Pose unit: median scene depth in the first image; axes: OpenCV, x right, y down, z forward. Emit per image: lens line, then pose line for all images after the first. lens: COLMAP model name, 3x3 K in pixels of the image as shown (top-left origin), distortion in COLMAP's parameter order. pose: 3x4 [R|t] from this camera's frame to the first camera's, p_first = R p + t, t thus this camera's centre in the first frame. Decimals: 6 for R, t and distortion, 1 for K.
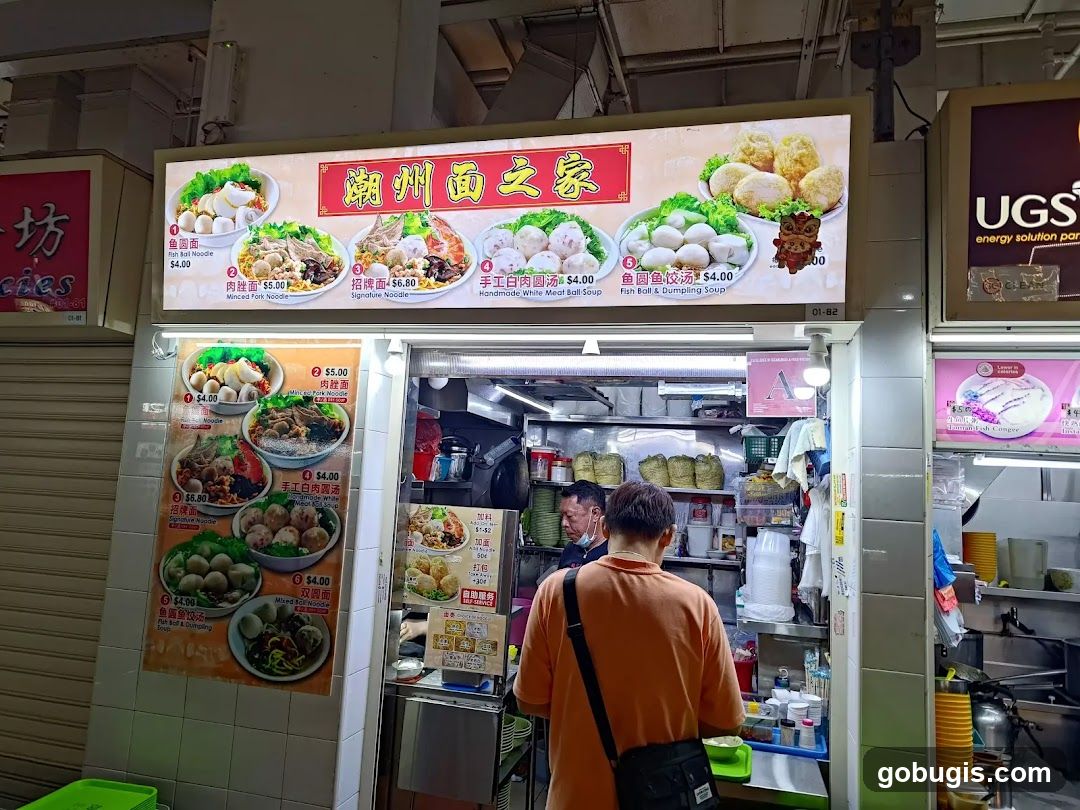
lens RADIAL K [[767.9, 0, 540.6], [0, 767.9, 400.7], [0, 0, 1]] dist [0.019371, -0.000443]
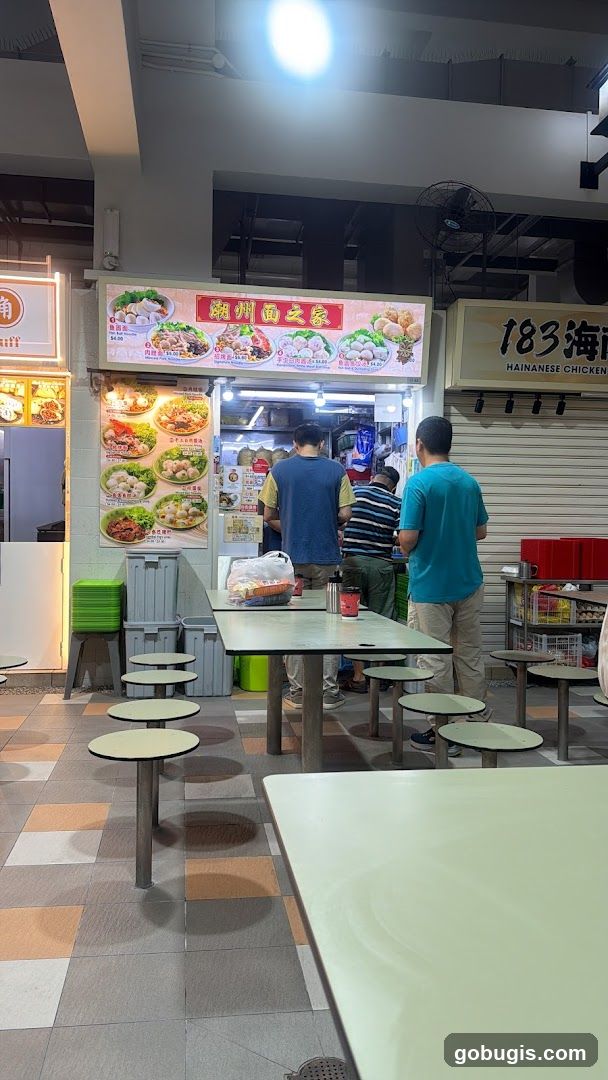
lens RADIAL K [[795.4, 0, 306.6], [0, 795.4, 539.8], [0, 0, 1]] dist [0.104304, 0.000484]
pose [[0.910239, -0.045409, 0.411586, -0.948035], [-0.012175, 0.990604, 0.136215, 0.048145], [-0.413904, -0.129000, 0.901134, -1.177847]]
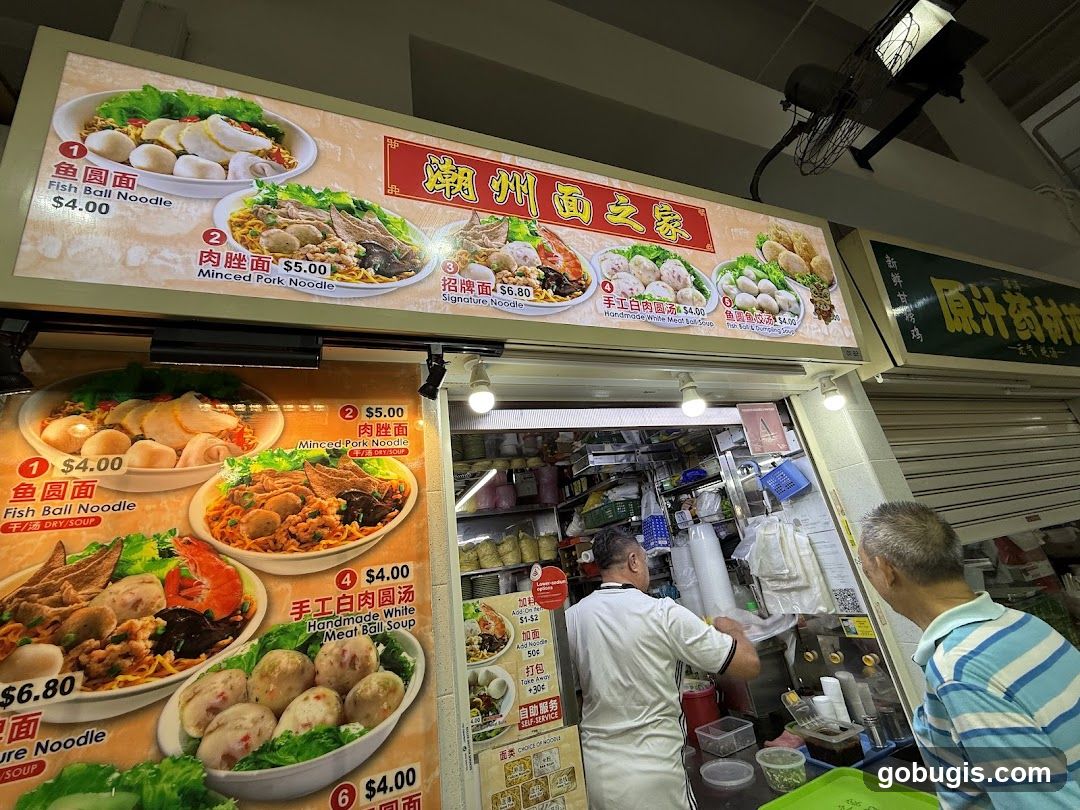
lens RADIAL K [[430.5, 0, 540.5], [0, 430.5, 404.1], [0, 0, 1]] dist [-0.005087, 0.000945]
pose [[0.795107, 0.055271, 0.603946, -0.409205], [0.119622, 0.961982, -0.245521, 0.069600], [-0.594555, 0.267461, 0.758267, 0.661297]]
